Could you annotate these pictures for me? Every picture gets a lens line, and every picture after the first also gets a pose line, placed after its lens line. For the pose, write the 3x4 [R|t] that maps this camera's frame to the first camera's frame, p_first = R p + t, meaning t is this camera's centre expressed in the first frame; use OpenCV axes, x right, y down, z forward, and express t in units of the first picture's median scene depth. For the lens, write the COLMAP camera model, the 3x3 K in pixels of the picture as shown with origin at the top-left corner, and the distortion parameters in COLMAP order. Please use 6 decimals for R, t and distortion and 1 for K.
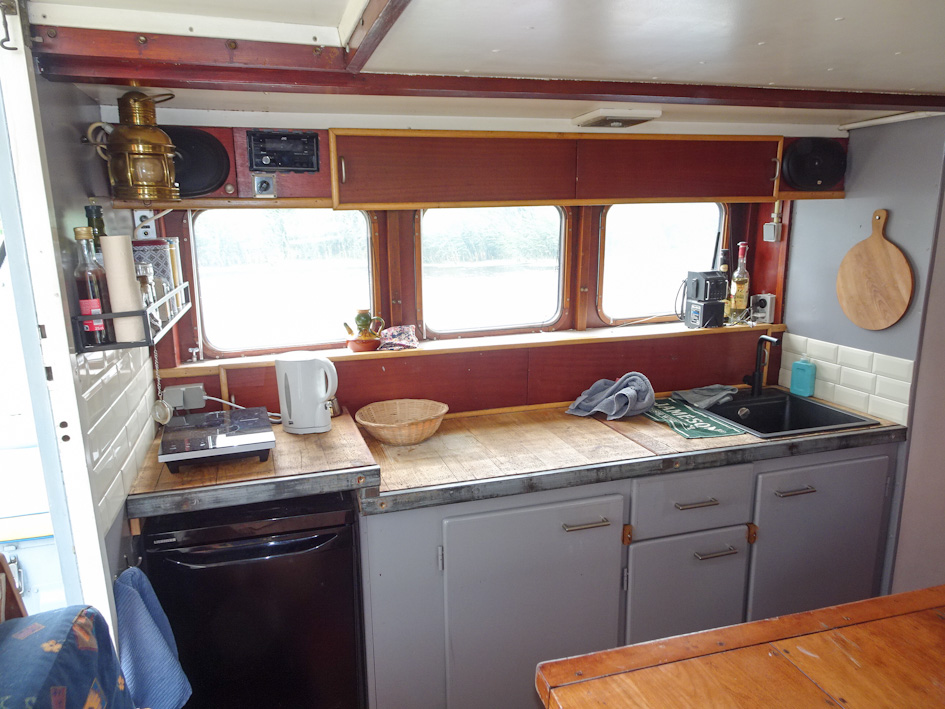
lens RADIAL K [[685.9, 0, 467.8], [0, 685.9, 348.2], [0, 0, 1]] dist [0.004152, 0.004473]
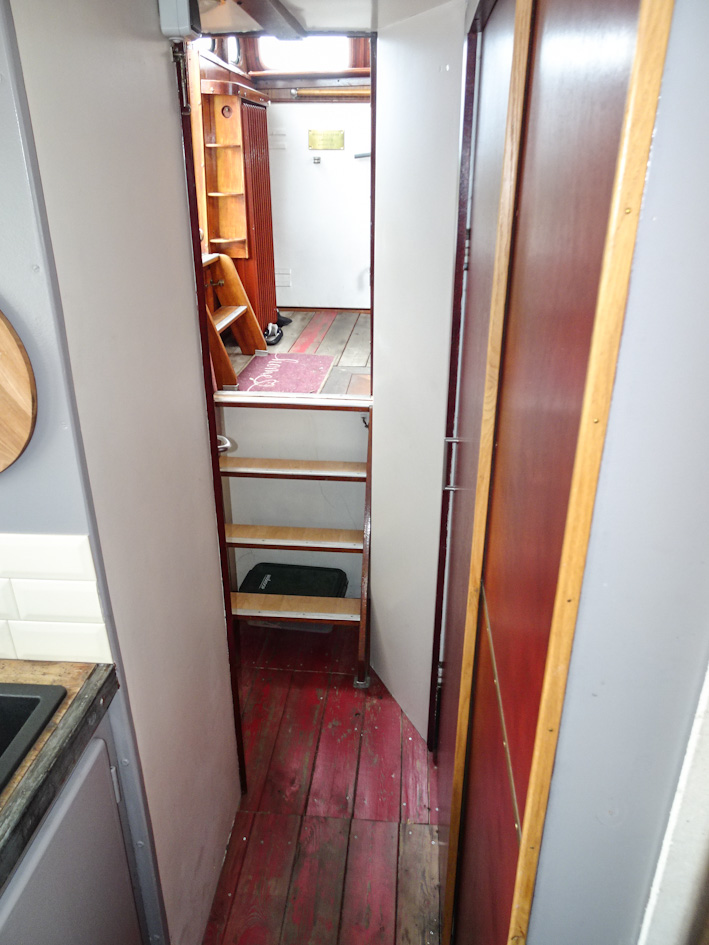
lens RADIAL K [[685.9, 0, 354.8], [0, 685.9, 463.2], [0, 0, 1]] dist [0.004152, 0.004473]
pose [[0.374211, -0.358345, 0.855310, 0.338331], [0.183494, 0.932699, 0.310487, -0.117432], [-0.909008, 0.040757, 0.414781, 0.627056]]
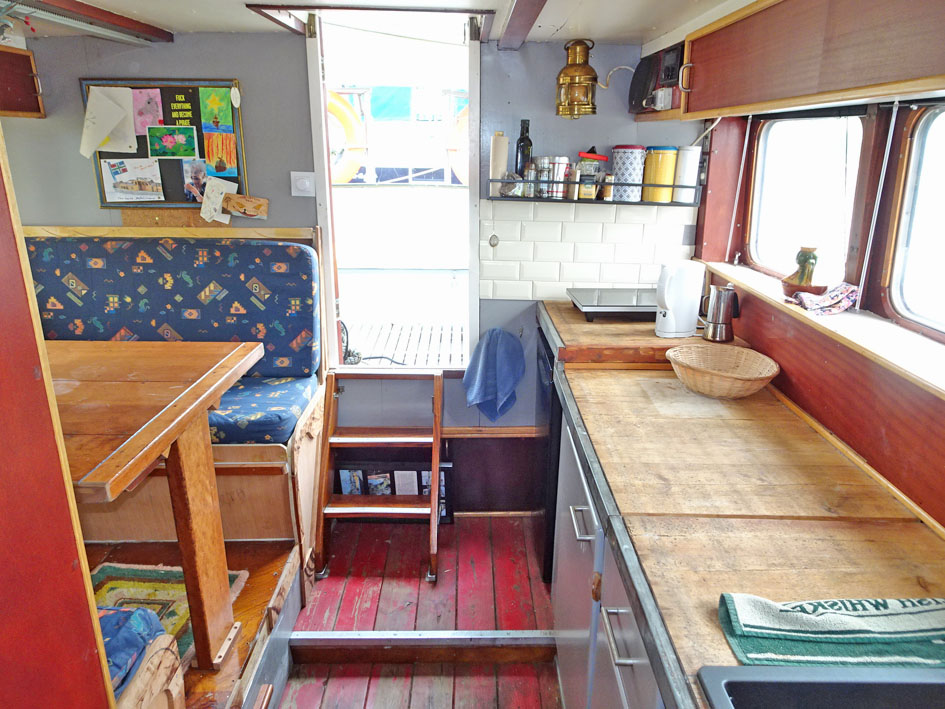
lens RADIAL K [[685.9, 0, 467.4], [0, 685.9, 348.2], [0, 0, 1]] dist [0.004152, 0.004473]
pose [[-0.297903, 0.288557, -0.909939, 0.726304], [-0.195458, 0.914585, 0.354021, -0.153061], [0.934371, 0.283319, -0.216057, 0.819798]]
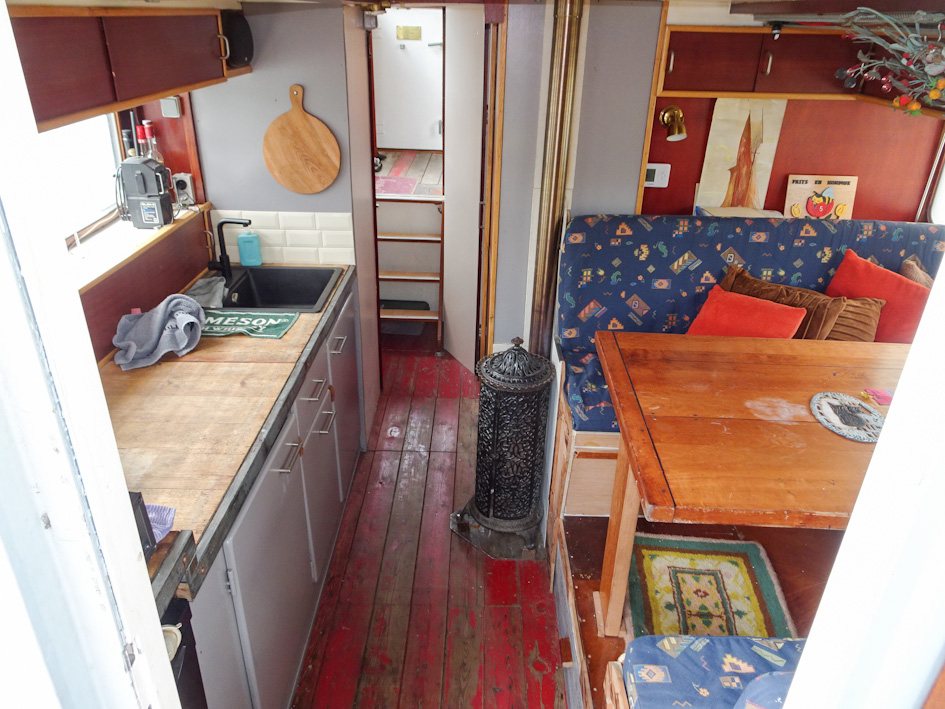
lens RADIAL K [[685.9, 0, 485.2], [0, 685.9, 353.6], [0, 0, 1]] dist [0.004152, 0.004473]
pose [[0.287372, -0.403233, 0.868804, -0.442796], [0.160265, 0.914520, 0.371441, -0.161707], [-0.944316, 0.032497, 0.327431, 0.343151]]
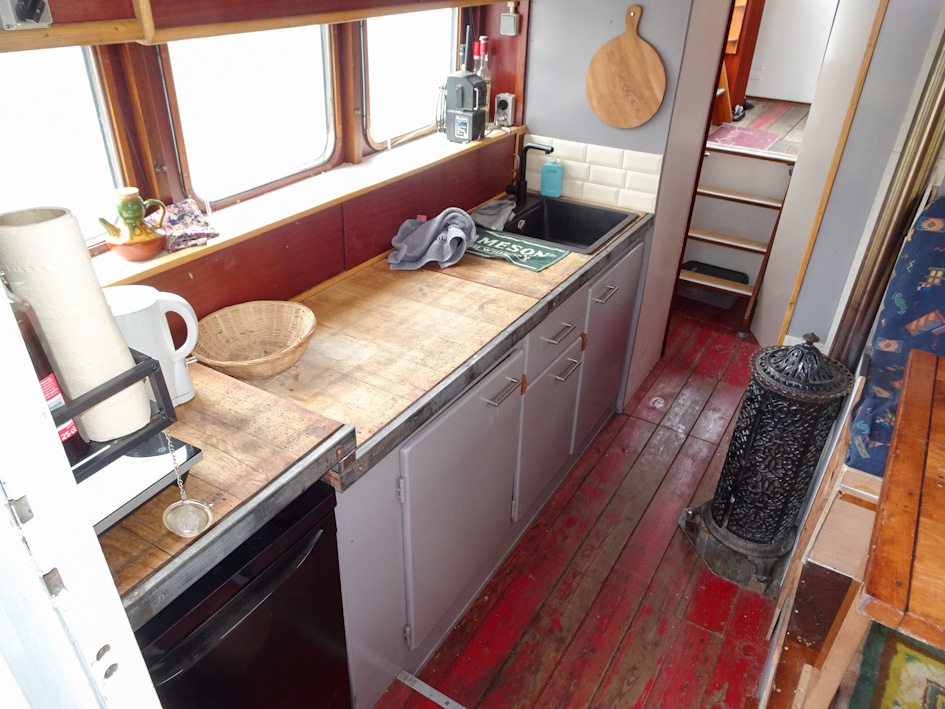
lens RADIAL K [[685.9, 0, 473.4], [0, 685.9, 357.2], [0, 0, 1]] dist [0.004152, 0.004473]
pose [[0.748502, -0.315944, 0.583030, -0.327532], [0.099769, 0.922852, 0.372008, -0.118512], [-0.655584, -0.220281, 0.722278, 0.293322]]
